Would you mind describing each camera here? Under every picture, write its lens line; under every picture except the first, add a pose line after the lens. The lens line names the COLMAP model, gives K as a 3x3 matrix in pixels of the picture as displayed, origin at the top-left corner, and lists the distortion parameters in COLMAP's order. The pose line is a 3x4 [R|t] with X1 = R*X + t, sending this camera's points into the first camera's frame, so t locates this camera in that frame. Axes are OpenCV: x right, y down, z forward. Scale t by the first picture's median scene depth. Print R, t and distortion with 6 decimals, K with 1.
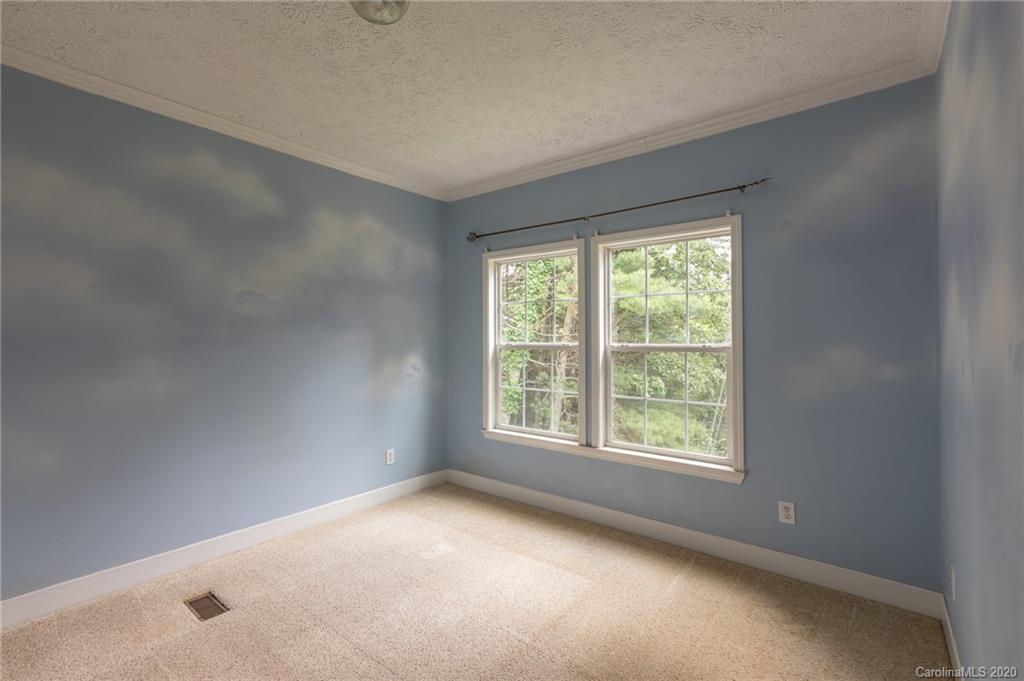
lens RADIAL K [[473.0, 0, 493.4], [0, 473.0, 335.0], [0, 0, 1]] dist [-0.010494, 0.001310]
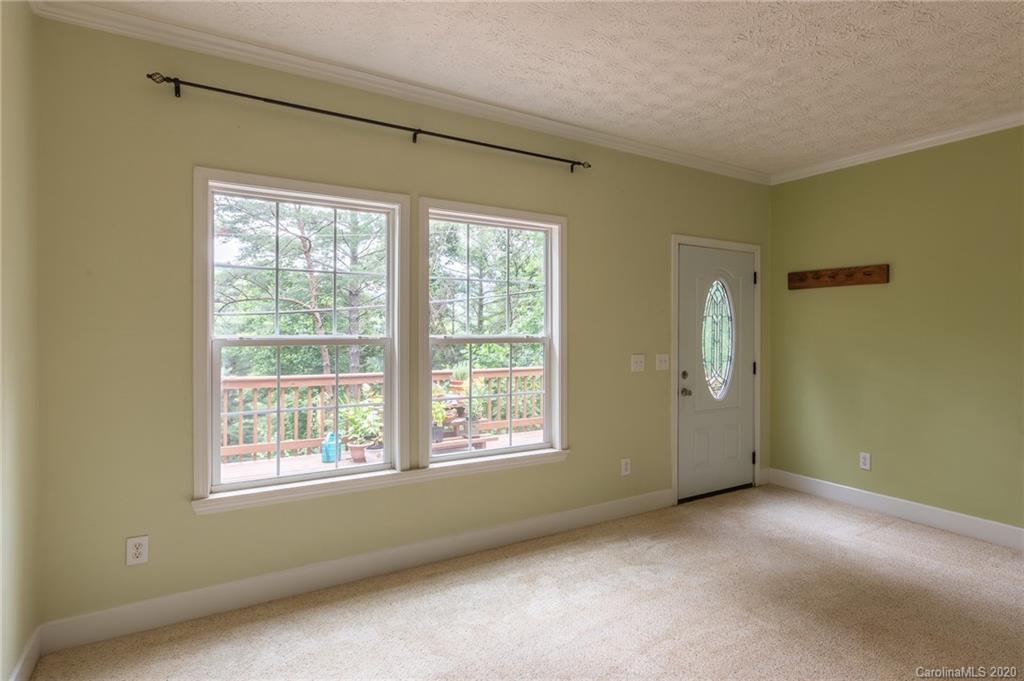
lens RADIAL K [[572.5, 0, 568.0], [0, 572.5, 334.7], [0, 0, 1]] dist [-0.009260, -0.001821]
pose [[0.263827, -0.007572, 0.964540, -0.624393], [-0.009697, 0.999898, 0.010502, 0.004801], [-0.964521, -0.012124, 0.263727, 0.513813]]
